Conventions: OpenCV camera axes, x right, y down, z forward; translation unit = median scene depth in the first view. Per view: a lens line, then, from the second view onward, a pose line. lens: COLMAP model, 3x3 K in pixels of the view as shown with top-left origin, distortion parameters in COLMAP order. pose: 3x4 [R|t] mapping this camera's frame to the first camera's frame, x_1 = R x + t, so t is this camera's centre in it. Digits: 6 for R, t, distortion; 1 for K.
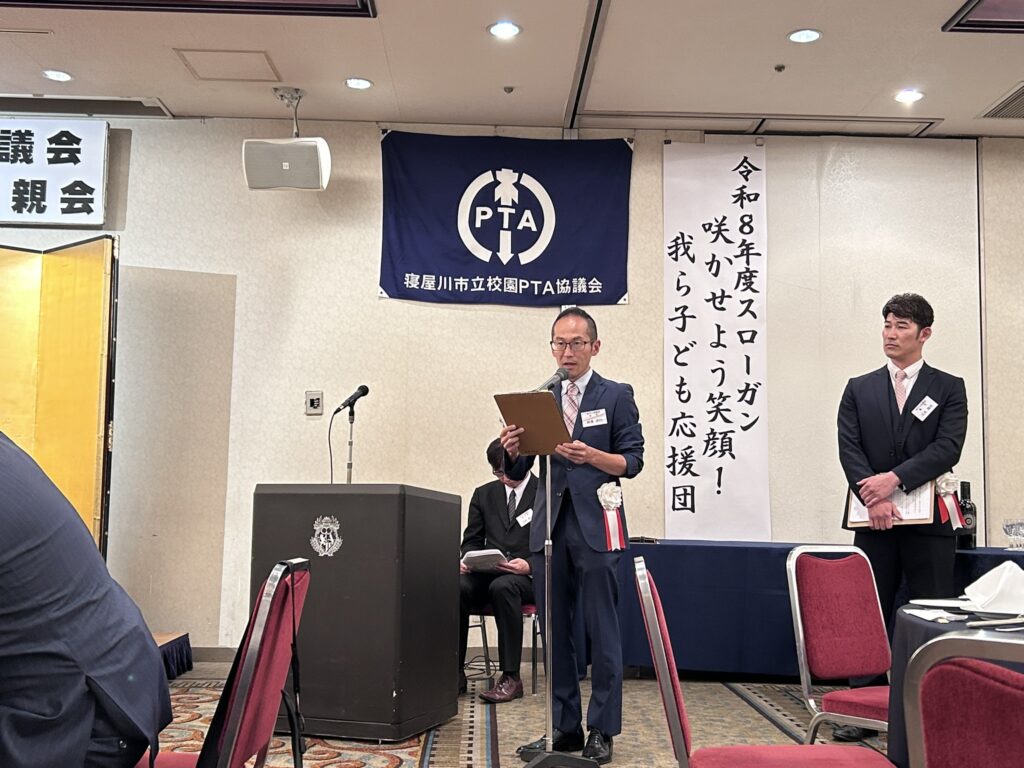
lens RADIAL K [[1199.5, 0, 512.0], [0, 1199.5, 384.0], [0, 0, 1]] dist [0.211486, -0.692607]
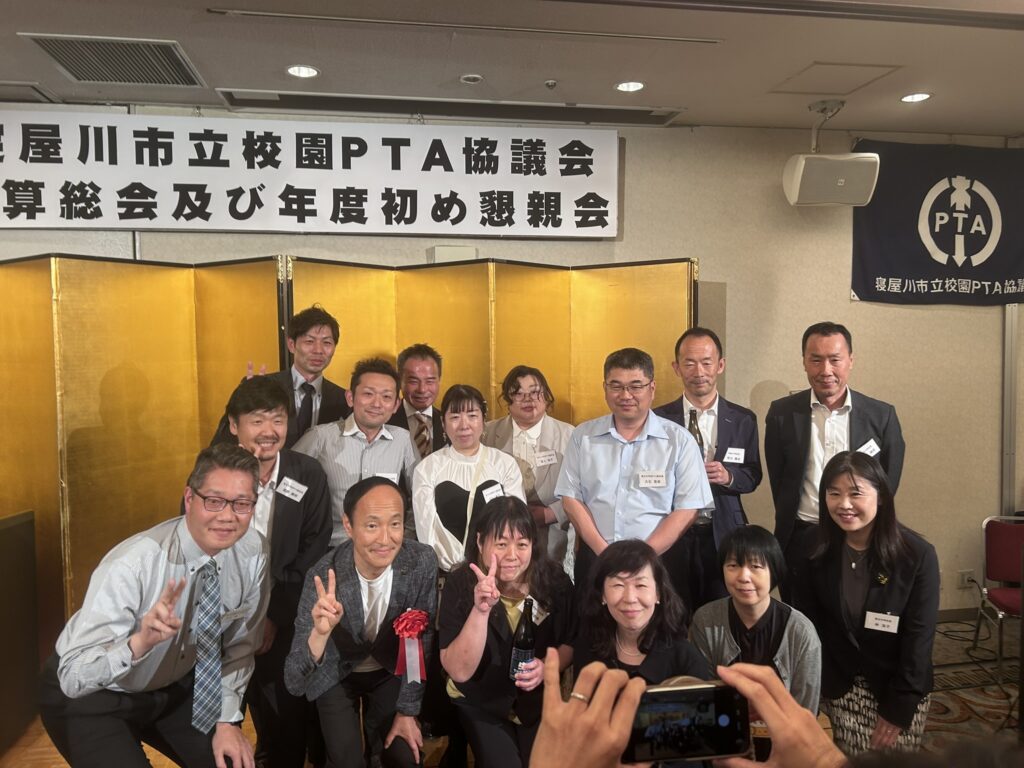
lens RADIAL K [[794.1, 0, 512.0], [0, 794.1, 384.0], [0, 0, 1]] dist [0.043927, -0.052245]
pose [[0.989674, -0.034187, 0.139201, -0.508432], [0.014009, 0.989561, 0.143432, -0.104402], [-0.142651, -0.140000, 0.979822, 0.340312]]
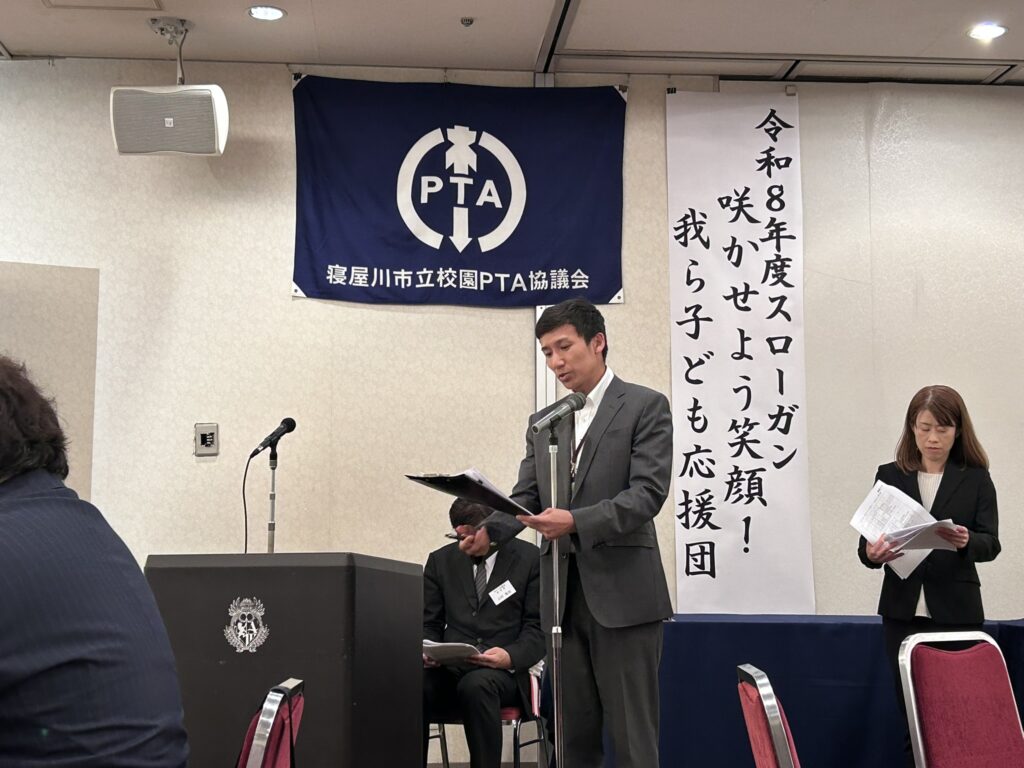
lens RADIAL K [[1560.8, 0, 512.0], [0, 1560.8, 384.0], [0, 0, 1]] dist [0.192687, -0.648245]
pose [[0.998391, -0.011006, 0.055635, -0.029188], [0.011614, 0.999876, -0.010626, -0.005921], [-0.055511, 0.011255, 0.998395, 0.020406]]
